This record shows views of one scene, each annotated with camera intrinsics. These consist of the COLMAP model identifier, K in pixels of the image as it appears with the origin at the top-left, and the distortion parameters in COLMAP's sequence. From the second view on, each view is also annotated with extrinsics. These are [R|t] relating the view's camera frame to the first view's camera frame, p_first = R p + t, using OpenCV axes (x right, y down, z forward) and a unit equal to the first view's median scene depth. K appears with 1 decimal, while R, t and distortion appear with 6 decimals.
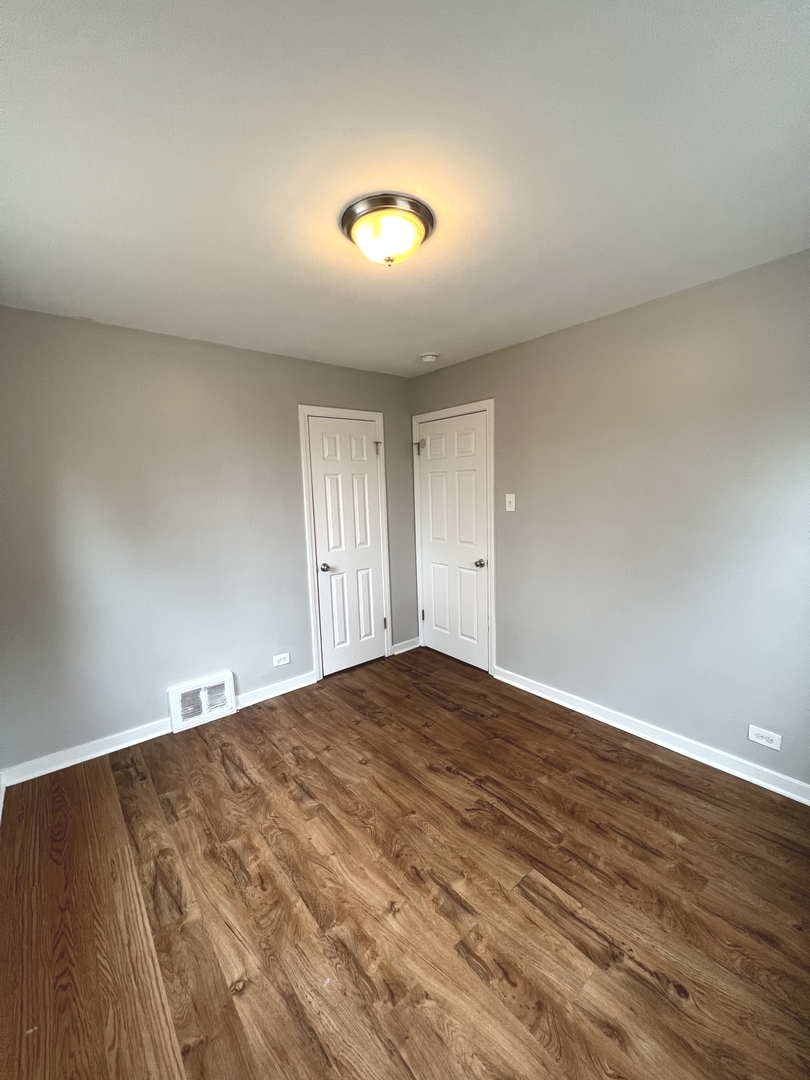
lens RADIAL K [[433.1, 0, 407.9], [0, 433.1, 539.3], [0, 0, 1]] dist [-0.002308, 0.000542]
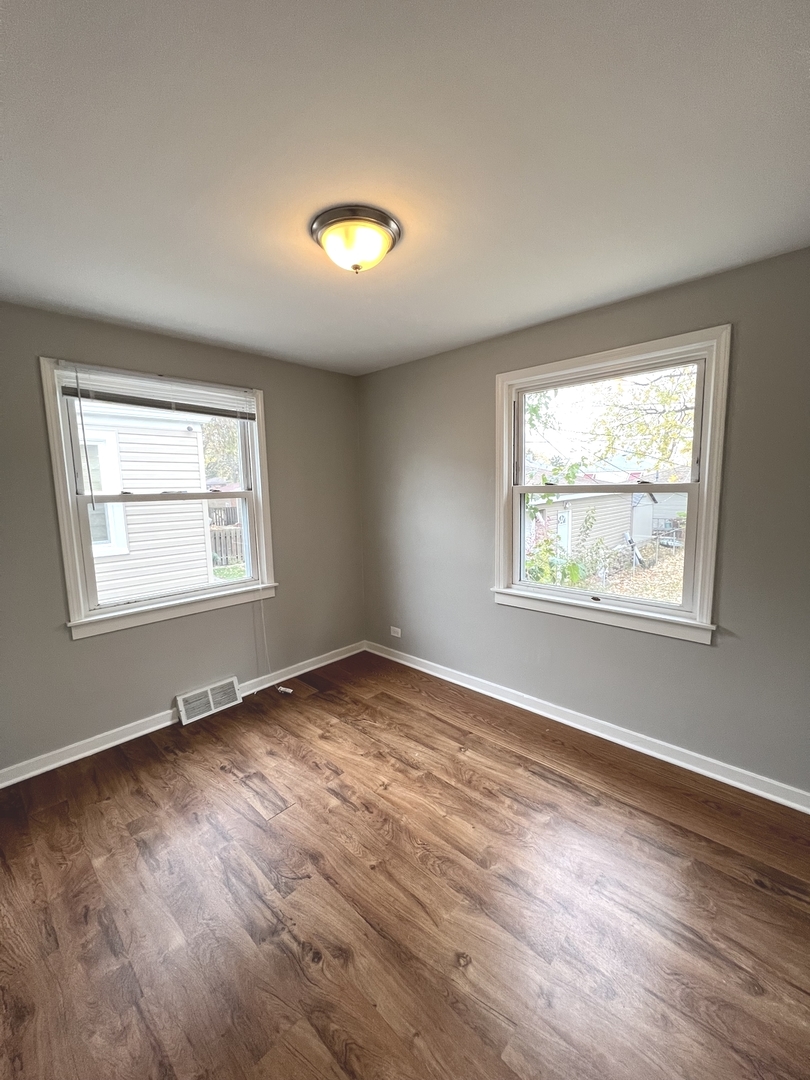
lens RADIAL K [[433.1, 0, 407.9], [0, 433.1, 539.3], [0, 0, 1]] dist [-0.002308, 0.000542]
pose [[-0.991473, 0.065909, -0.112415, -0.003848], [0.035610, 0.966864, 0.252798, -0.253842], [0.125352, 0.246639, -0.960966, 2.004803]]
